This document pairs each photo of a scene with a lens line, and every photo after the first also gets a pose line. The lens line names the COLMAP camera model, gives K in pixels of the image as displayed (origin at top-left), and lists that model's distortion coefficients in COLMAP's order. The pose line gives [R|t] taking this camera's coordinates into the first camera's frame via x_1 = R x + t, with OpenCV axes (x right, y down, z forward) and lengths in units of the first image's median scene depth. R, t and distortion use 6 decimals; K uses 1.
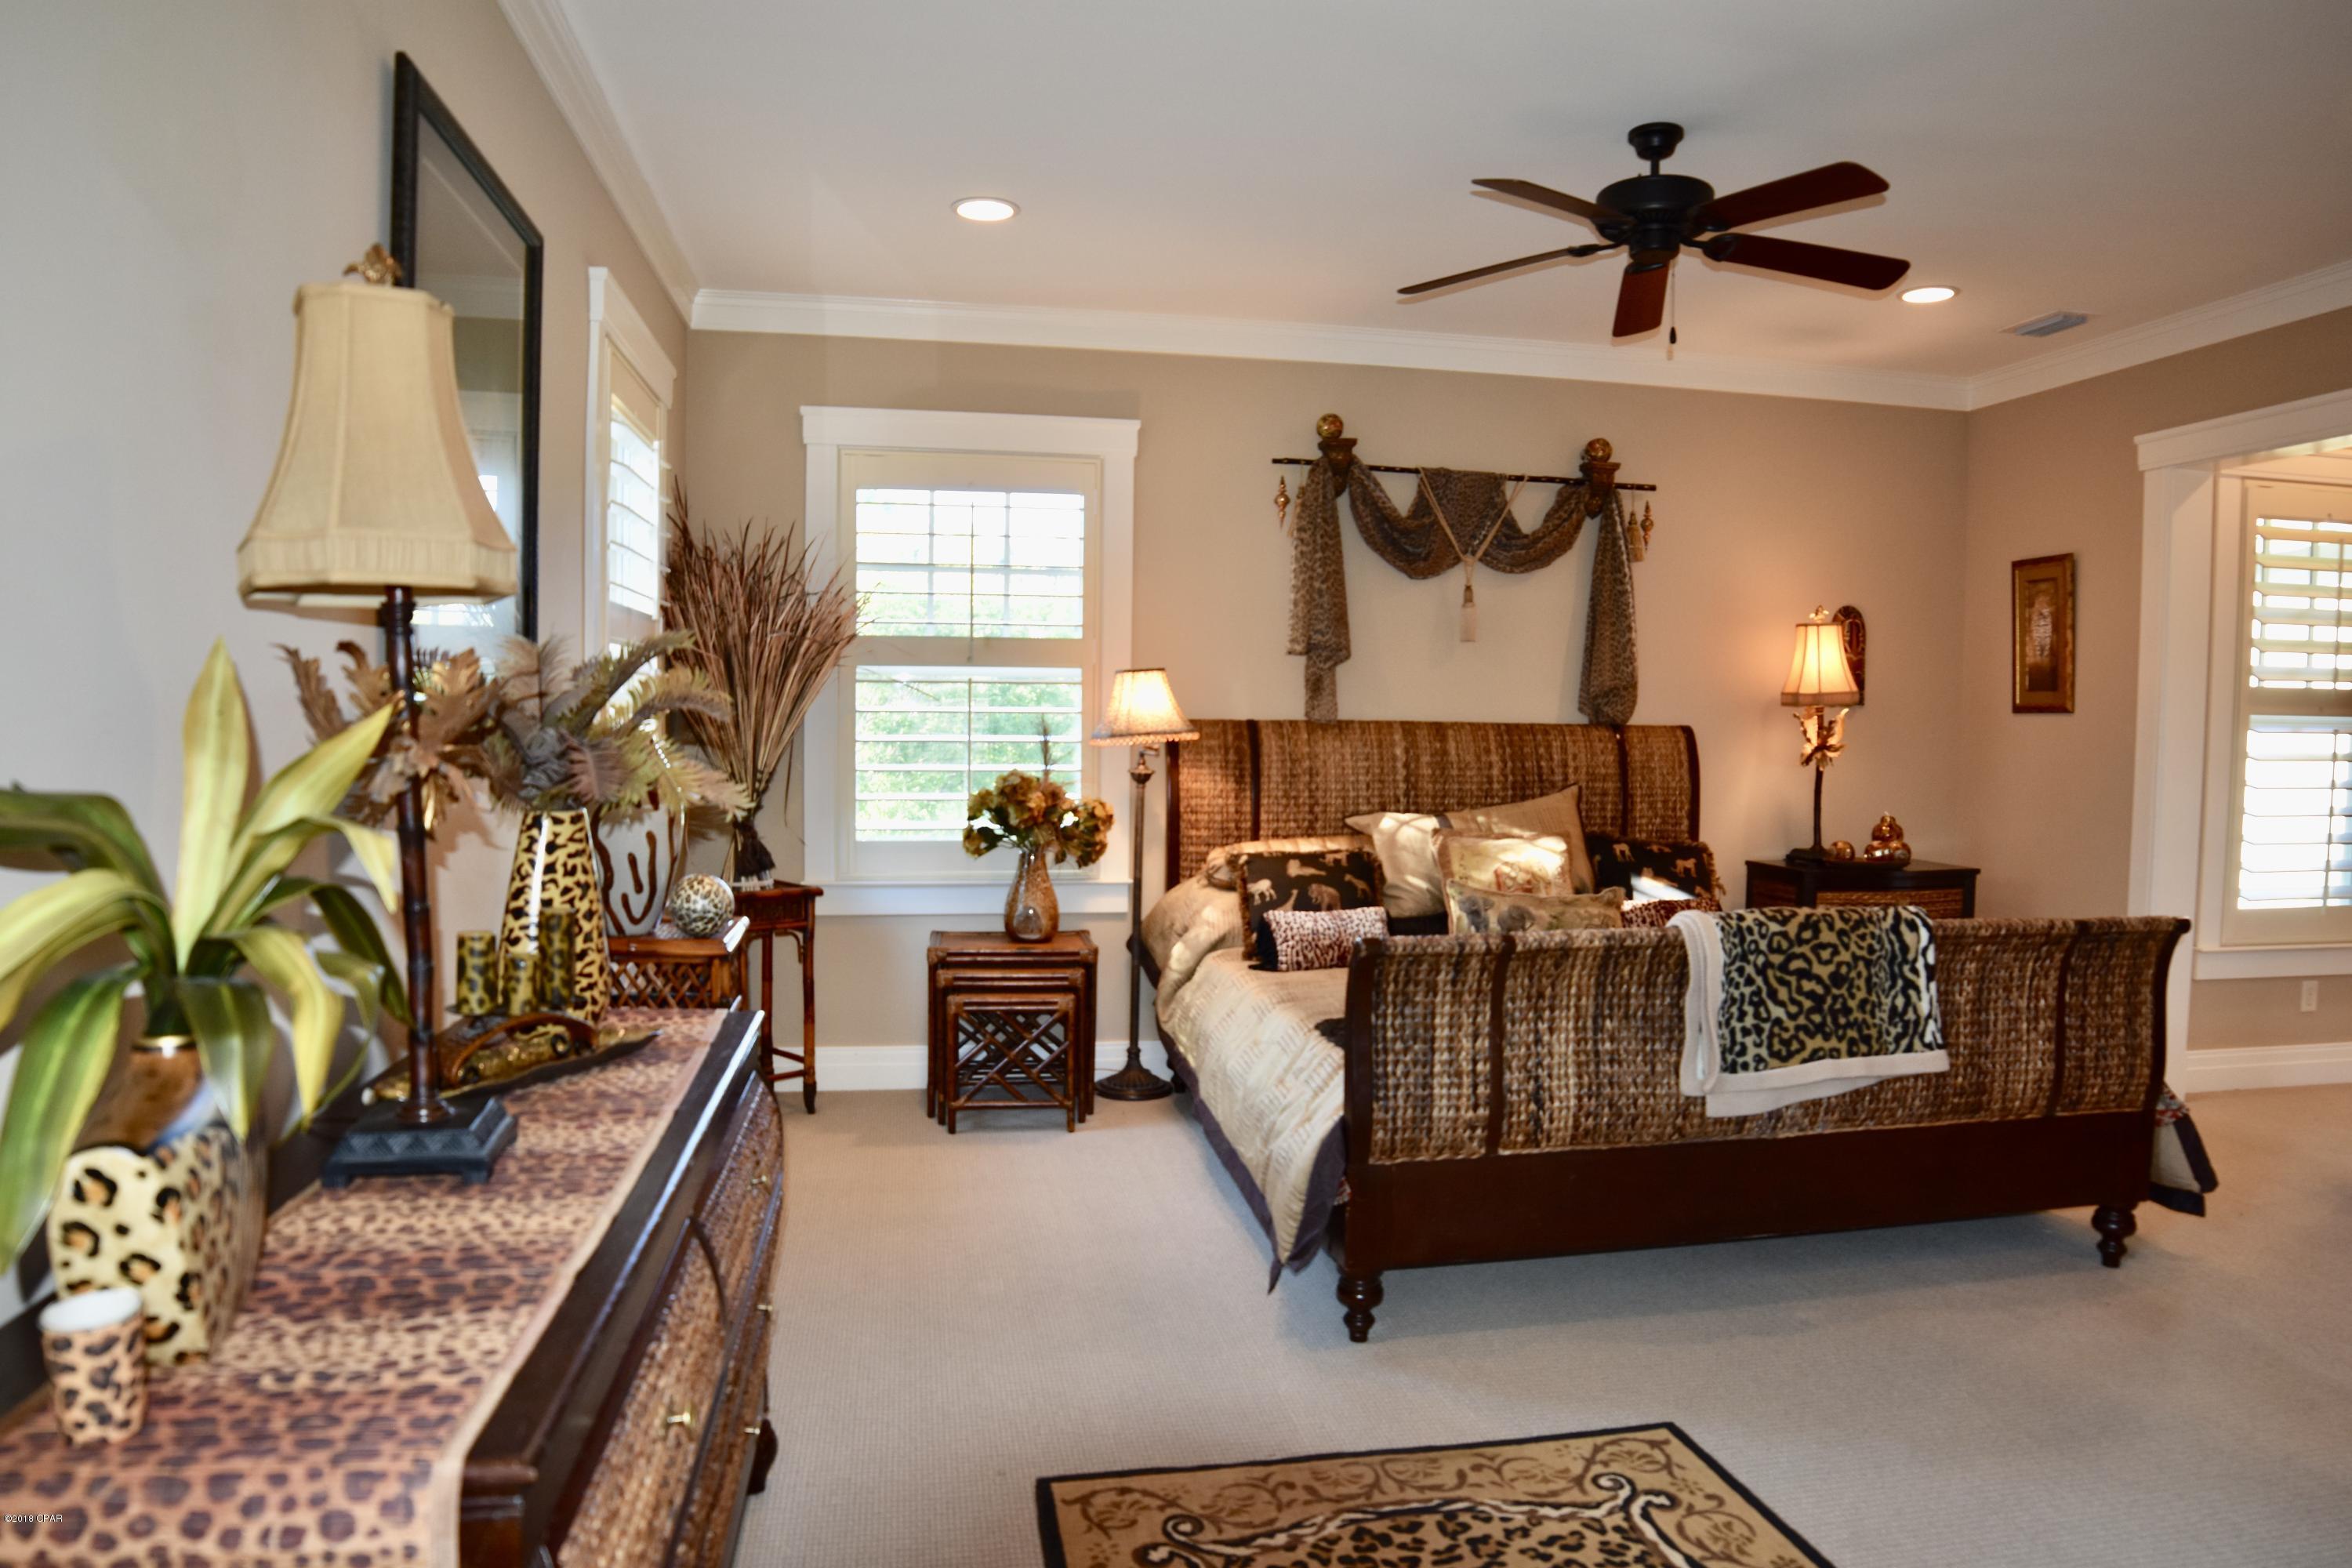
lens RADIAL K [[1457.4, 0, 1187.2], [0, 1457.4, 800.8], [0, 0, 1]] dist [-0.123096, 0.051429]
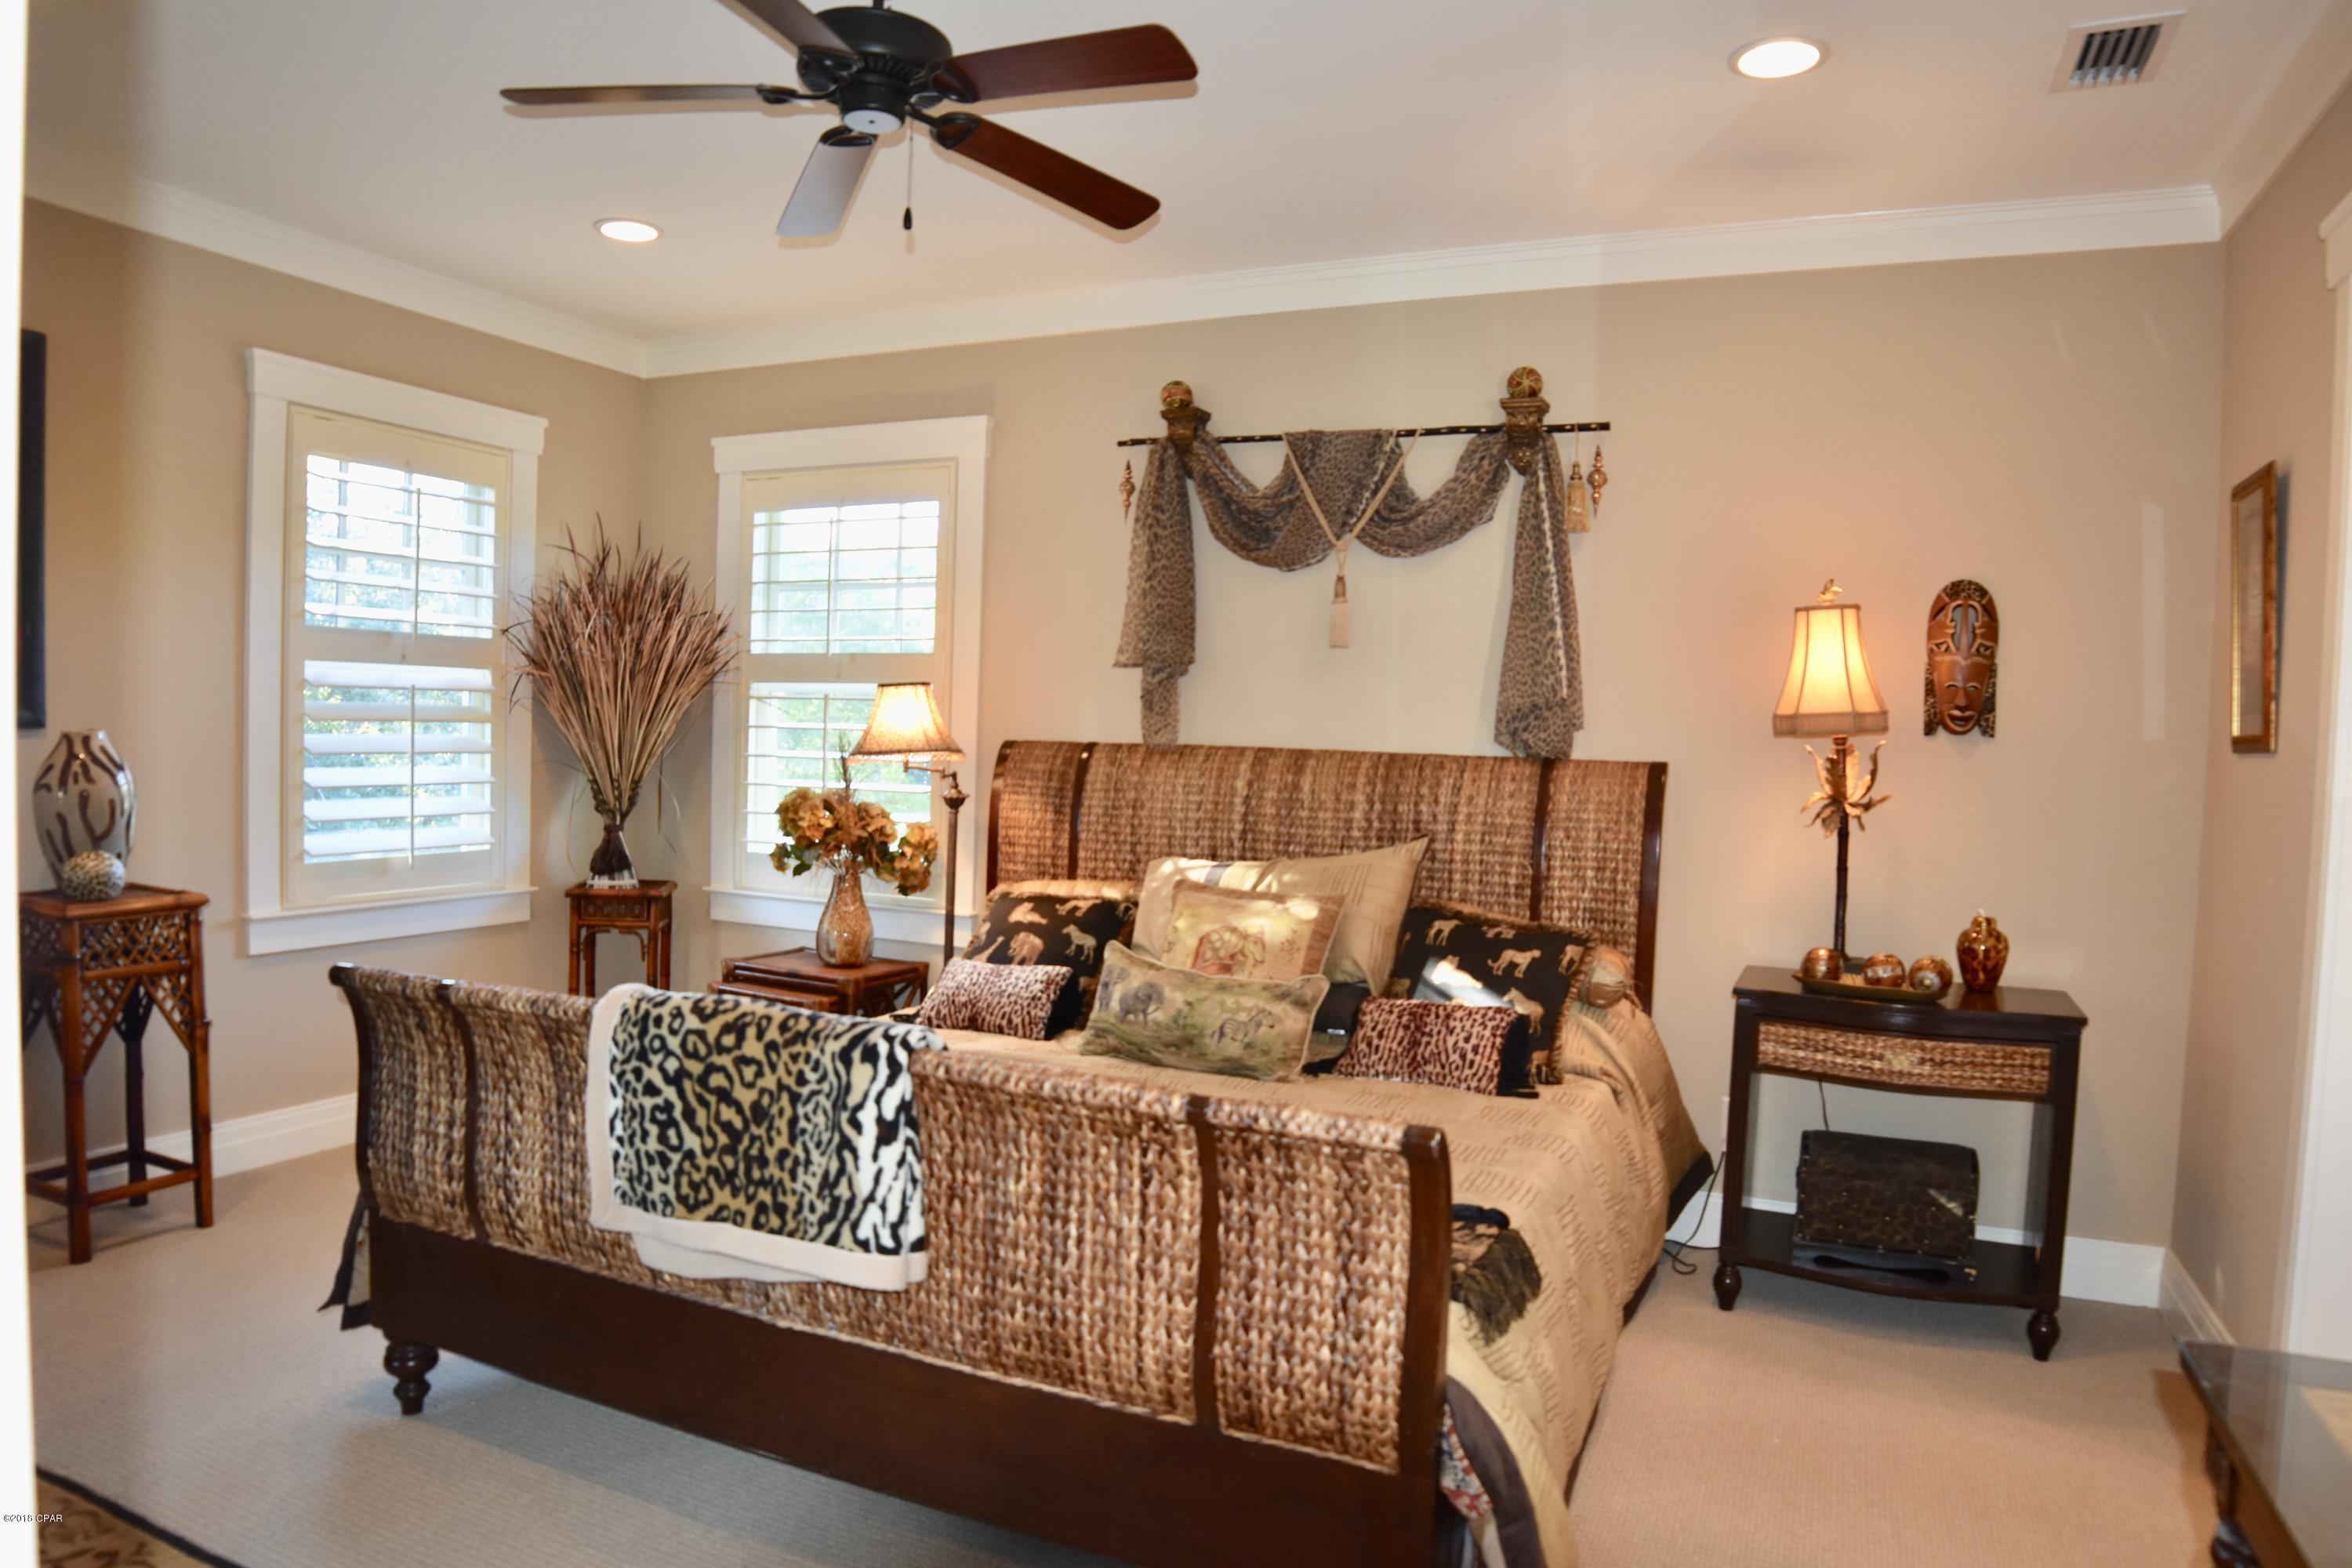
lens RADIAL K [[1457.4, 0, 1187.2], [0, 1457.4, 800.8], [0, 0, 1]] dist [-0.123096, 0.051429]
pose [[0.820771, 0.040147, -0.569845, 0.629377], [-0.053782, 0.998527, -0.007116, -0.018675], [0.568720, 0.036488, 0.821721, 0.338863]]
